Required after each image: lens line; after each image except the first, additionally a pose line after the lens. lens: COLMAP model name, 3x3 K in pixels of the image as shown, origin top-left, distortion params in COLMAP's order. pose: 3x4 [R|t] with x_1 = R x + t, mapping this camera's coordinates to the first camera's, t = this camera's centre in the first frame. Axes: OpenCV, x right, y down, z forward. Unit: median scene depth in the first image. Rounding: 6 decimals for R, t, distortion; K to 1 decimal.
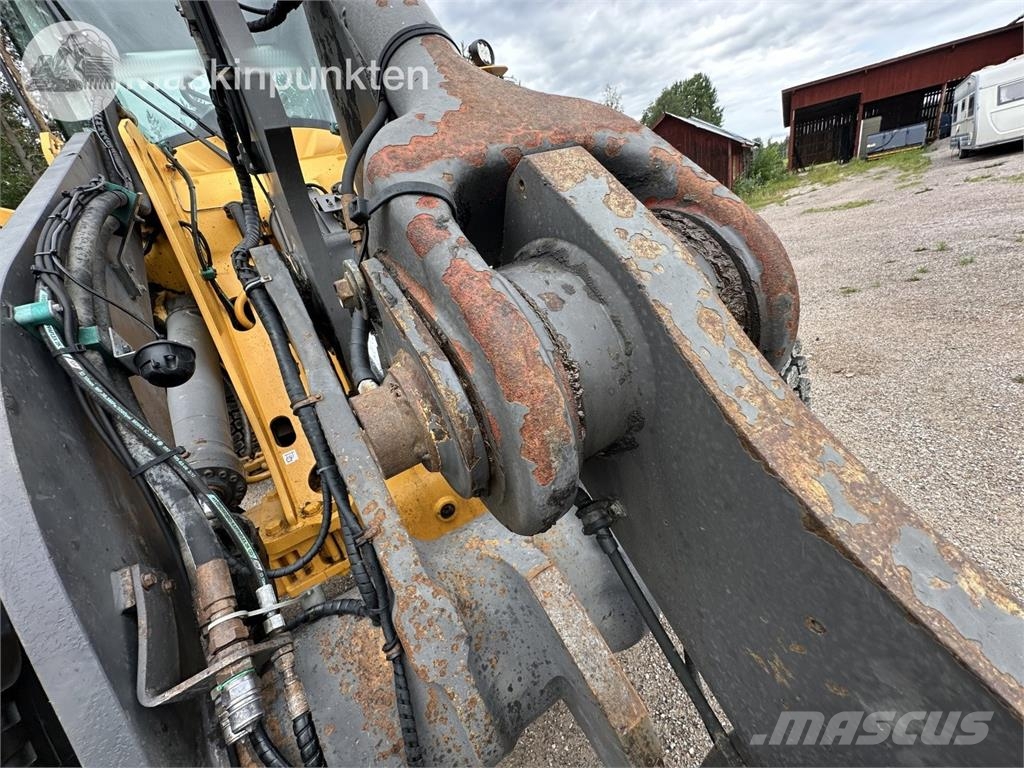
lens RADIAL K [[411.4, 0, 509.3], [0, 411.4, 383.9], [0, 0, 1]] dist [-0.002923, 0.000176]
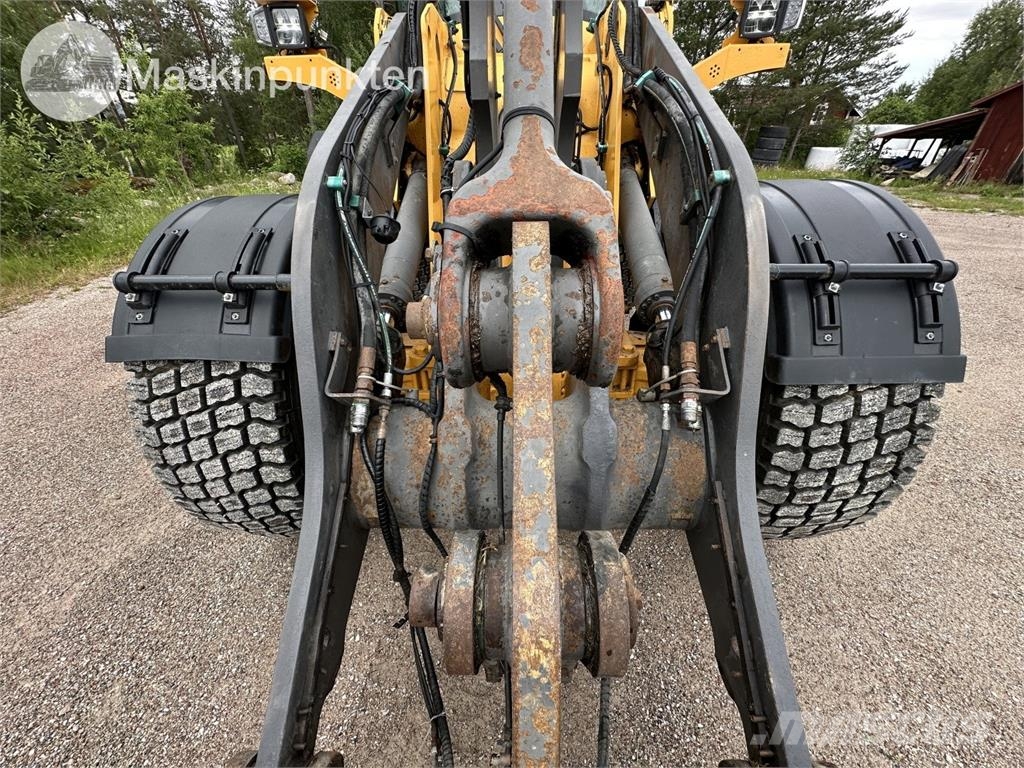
lens RADIAL K [[411.4, 0, 509.9], [0, 411.4, 383.7], [0, 0, 1]] dist [-0.002923, 0.000176]
pose [[0.833480, 0.449637, -0.321151, 0.270930], [-0.362961, 0.883759, 0.295346, -0.115773], [0.416619, -0.129599, 0.899796, -0.246670]]
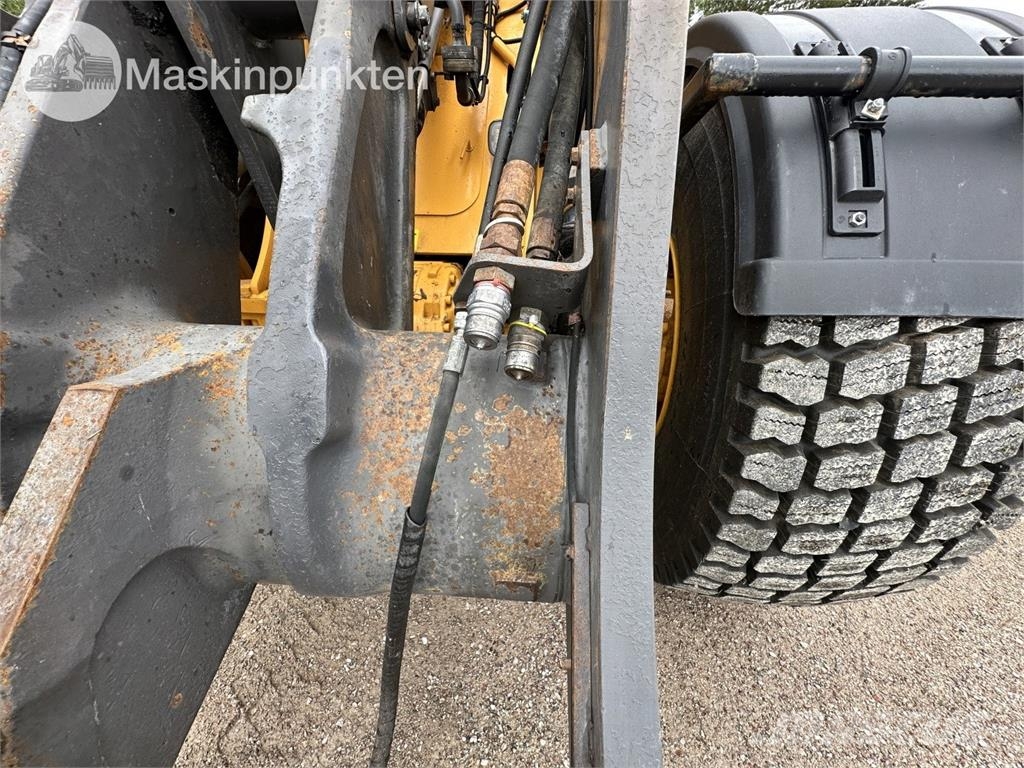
lens RADIAL K [[411.4, 0, 512.2], [0, 411.4, 384.2], [0, 0, 1]] dist [-0.002923, 0.000176]
pose [[0.802058, 0.476358, -0.360258, 0.529760], [-0.391520, 0.874870, 0.285157, 0.015618], [0.451016, -0.087664, 0.888200, 0.483712]]
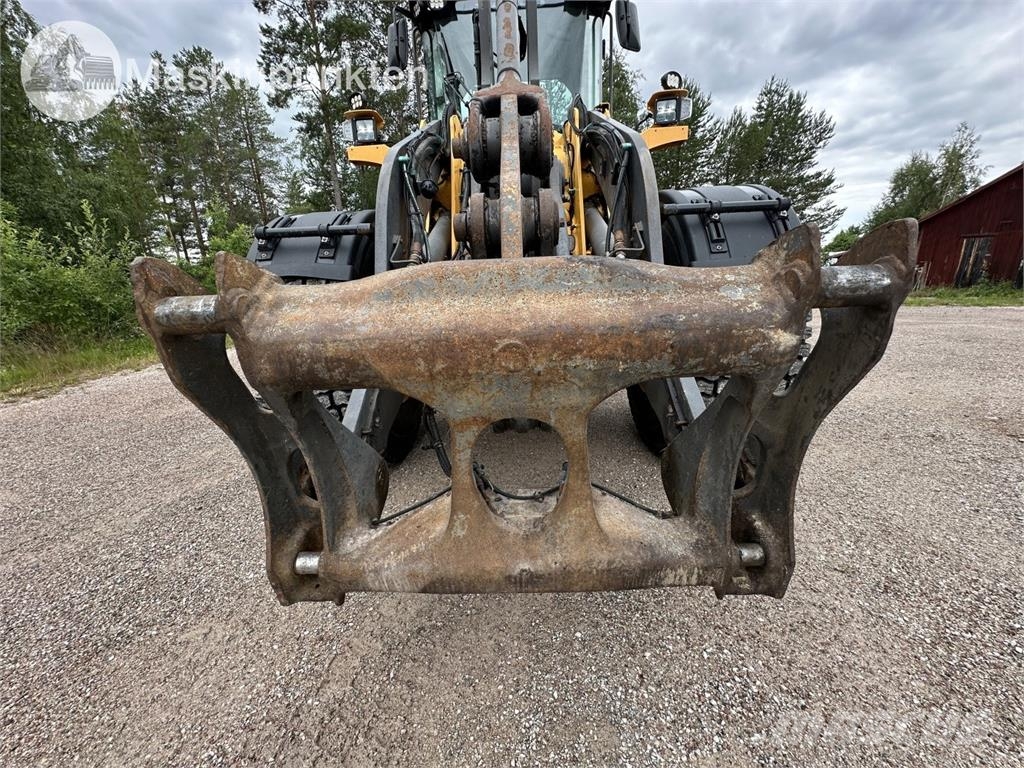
lens RADIAL K [[411.4, 0, 508.8], [0, 411.4, 385.7], [0, 0, 1]] dist [-0.002923, 0.000176]
pose [[0.832745, 0.316593, -0.454208, 0.846706], [-0.339412, 0.940060, 0.032963, 0.611056], [0.437419, 0.126714, 0.890286, -0.694564]]
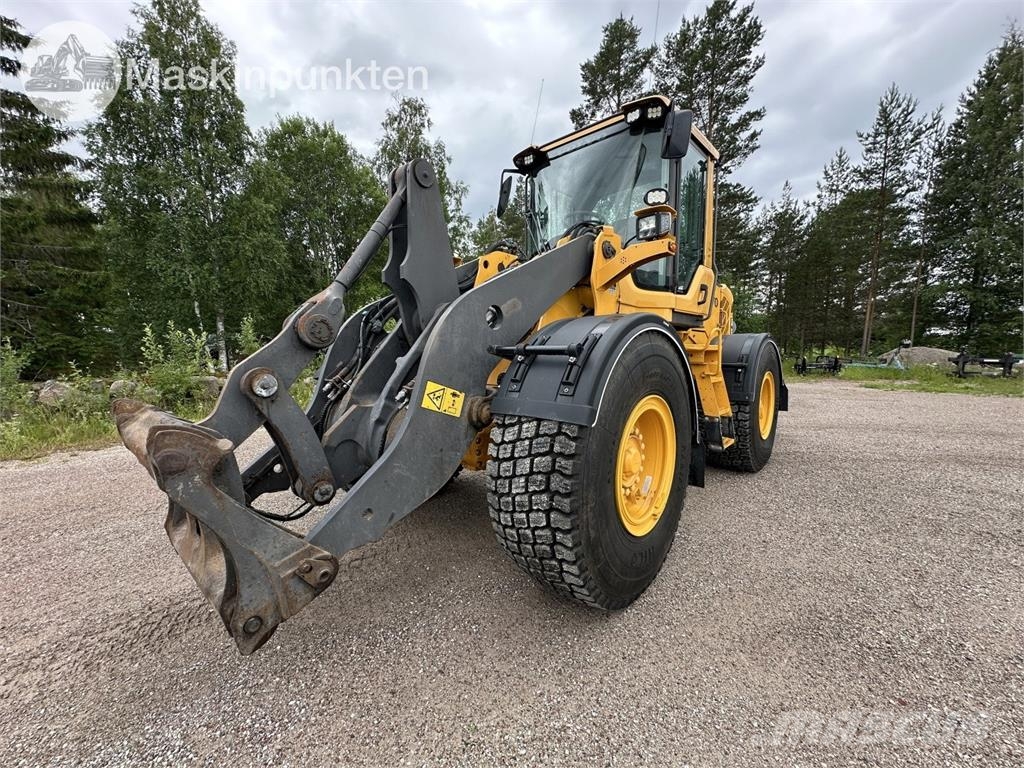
lens RADIAL K [[411.4, 0, 511.8], [0, 411.4, 384.7], [0, 0, 1]] dist [-0.002923, 0.000176]
pose [[0.304556, 0.318208, -0.897769, 2.355936], [-0.405699, 0.896109, 0.179991, -0.575982], [0.861774, 0.309407, 0.402012, 0.447764]]
